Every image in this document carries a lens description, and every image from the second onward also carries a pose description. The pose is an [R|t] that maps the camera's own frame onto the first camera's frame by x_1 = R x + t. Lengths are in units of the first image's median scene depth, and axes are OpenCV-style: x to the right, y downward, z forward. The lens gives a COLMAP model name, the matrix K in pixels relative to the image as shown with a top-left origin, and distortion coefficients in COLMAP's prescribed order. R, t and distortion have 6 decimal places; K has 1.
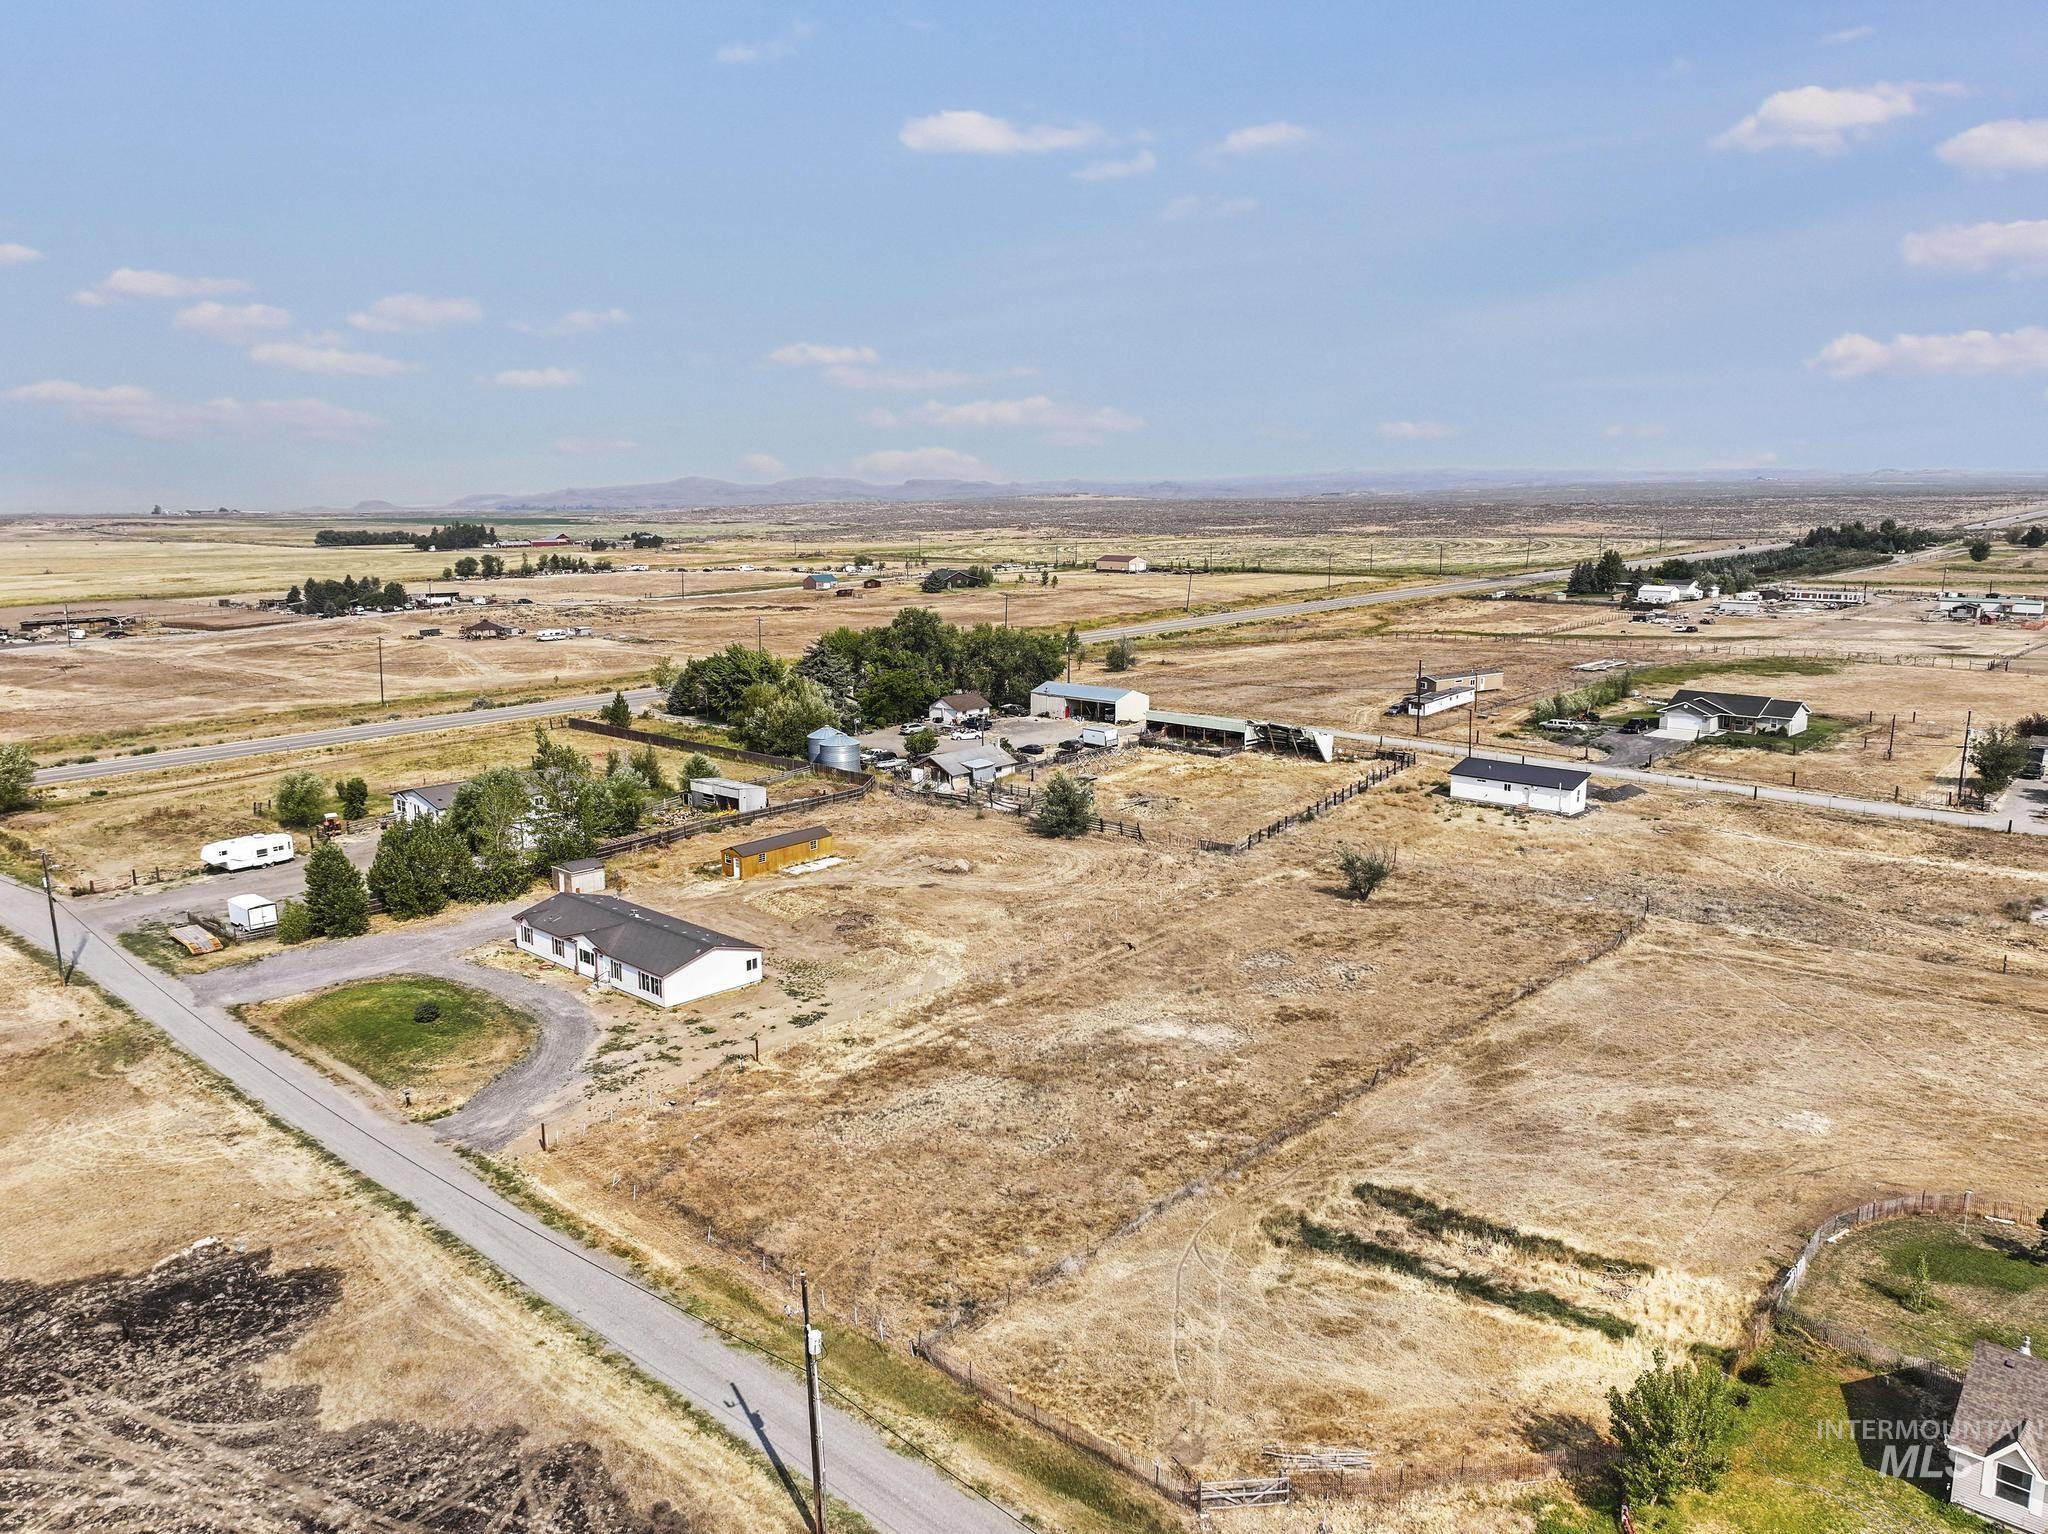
lens RADIAL K [[1458.5, 0, 1025.8], [0, 1458.5, 804.6], [0, 0, 1]] dist [0.004306, 0.007305]
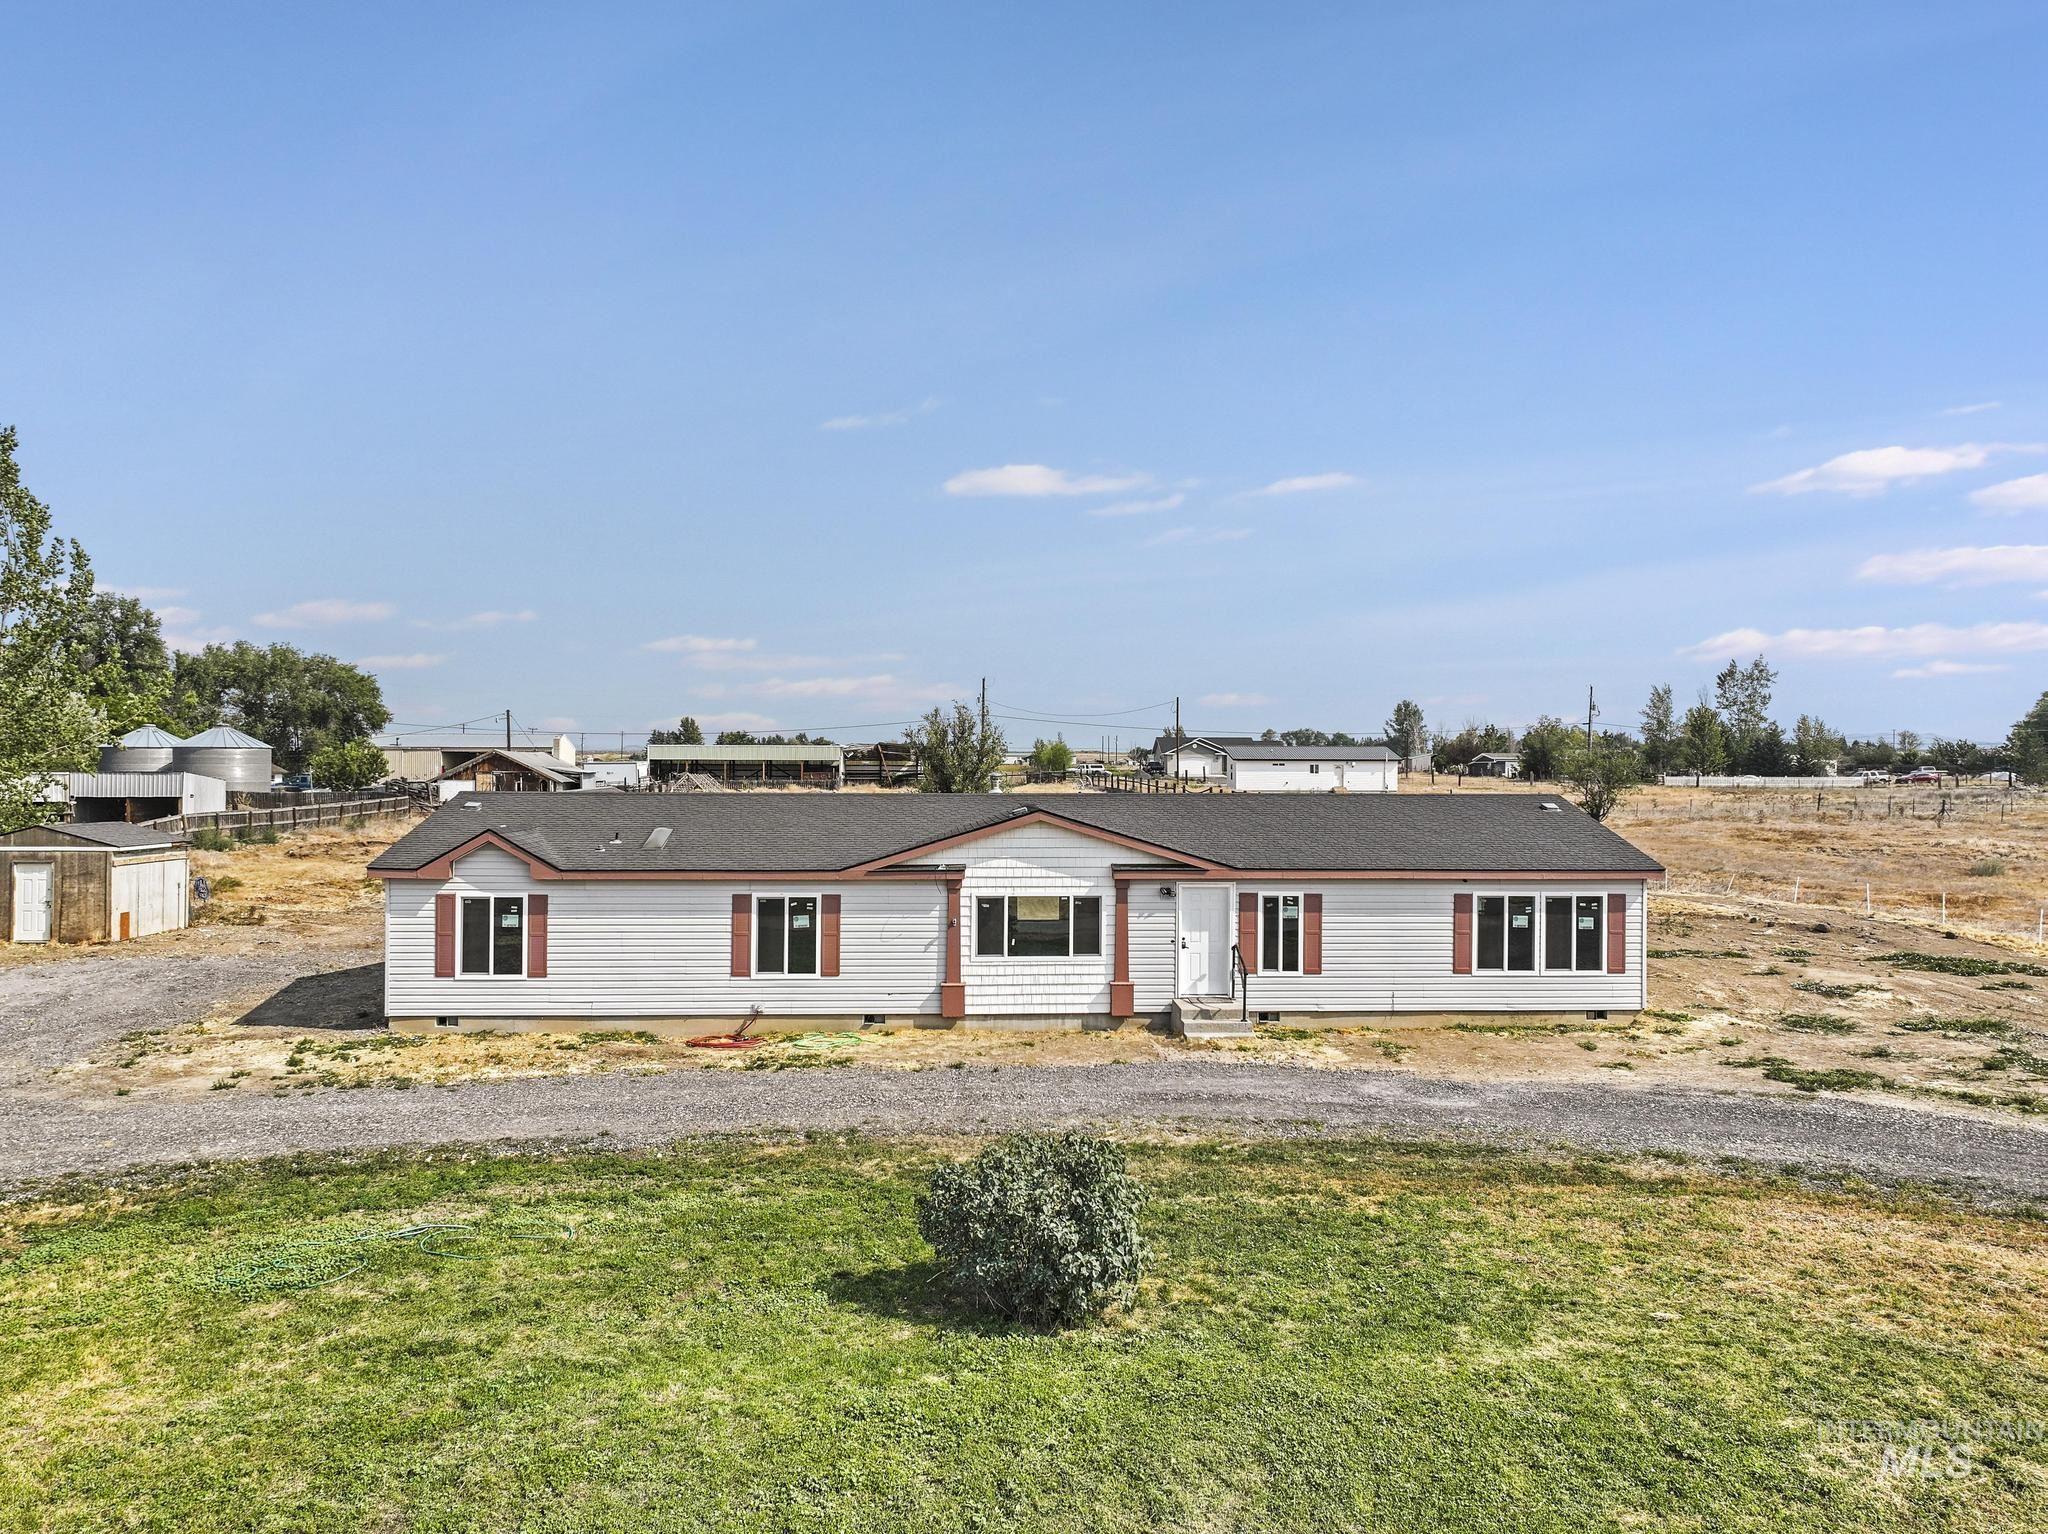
lens RADIAL K [[1443.6, 0, 1030.6], [0, 1443.6, 774.5], [0, 0, 1]] dist [0.003757, 0.008238]
pose [[0.694394, 0.002647, 0.719591, -0.511077], [0.147165, 0.978335, -0.145611, 0.126558], [-0.704386, 0.207010, 0.678960, 0.943384]]
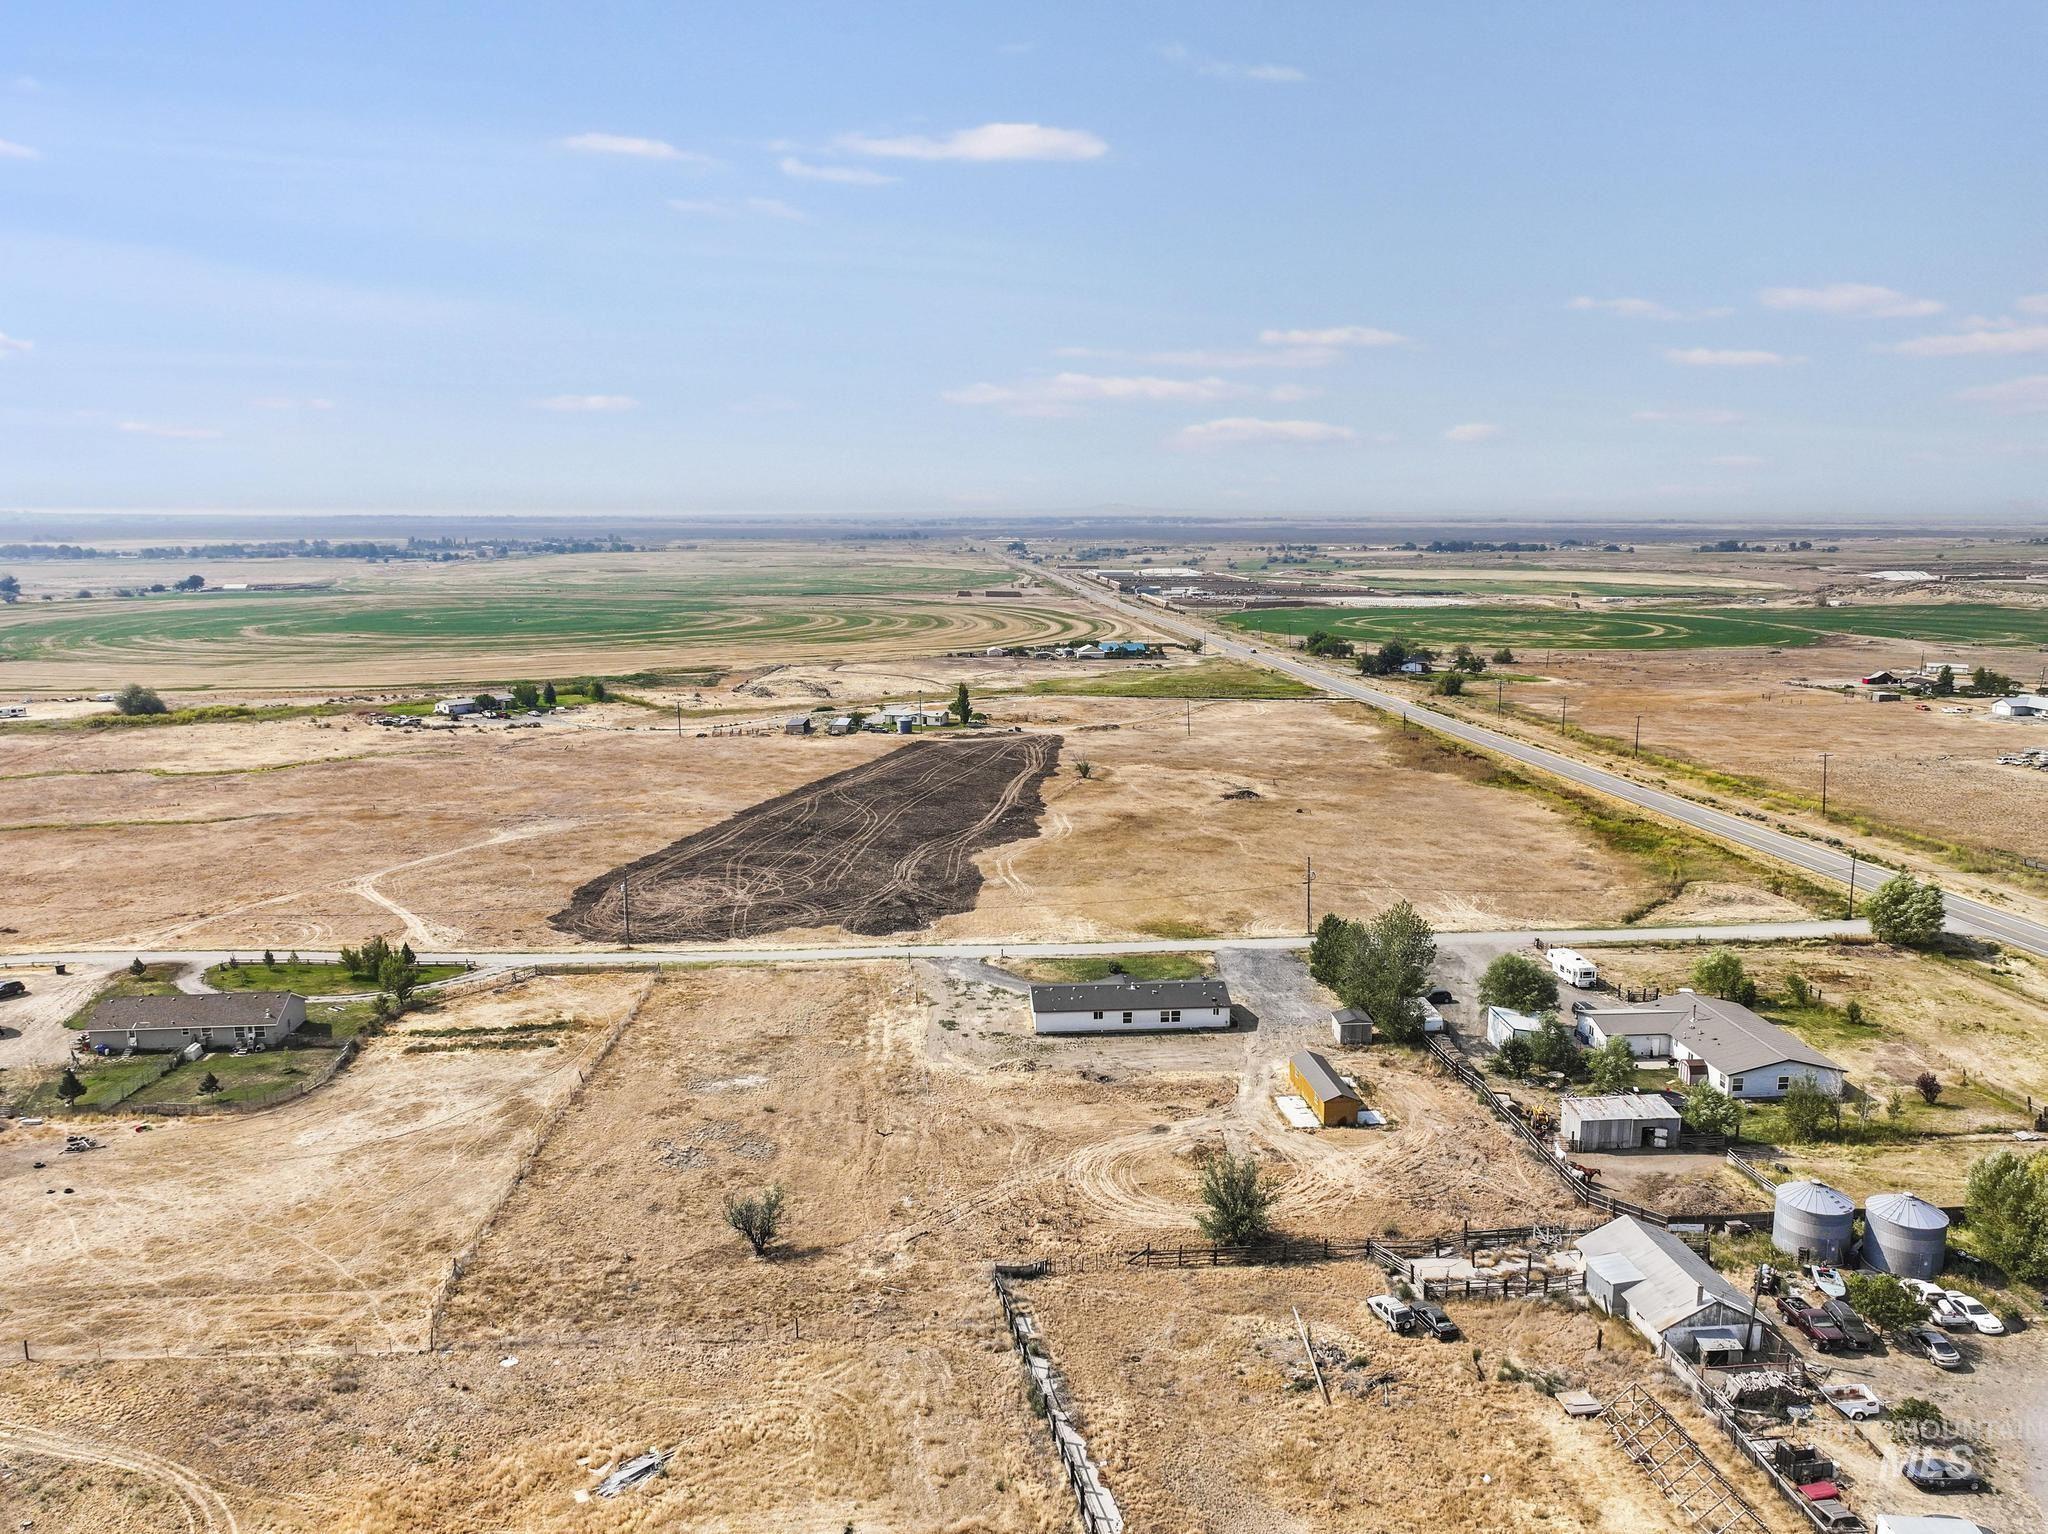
lens RADIAL K [[1443.6, 0, 1030.6], [0, 1443.6, 774.5], [0, 0, 1]] dist [0.003757, 0.008238]
pose [[-0.683615, 0.138145, -0.716650, 0.883088], [-0.146710, 0.935870, 0.320350, -0.627103], [0.714946, 0.324135, -0.619507, 1.979470]]
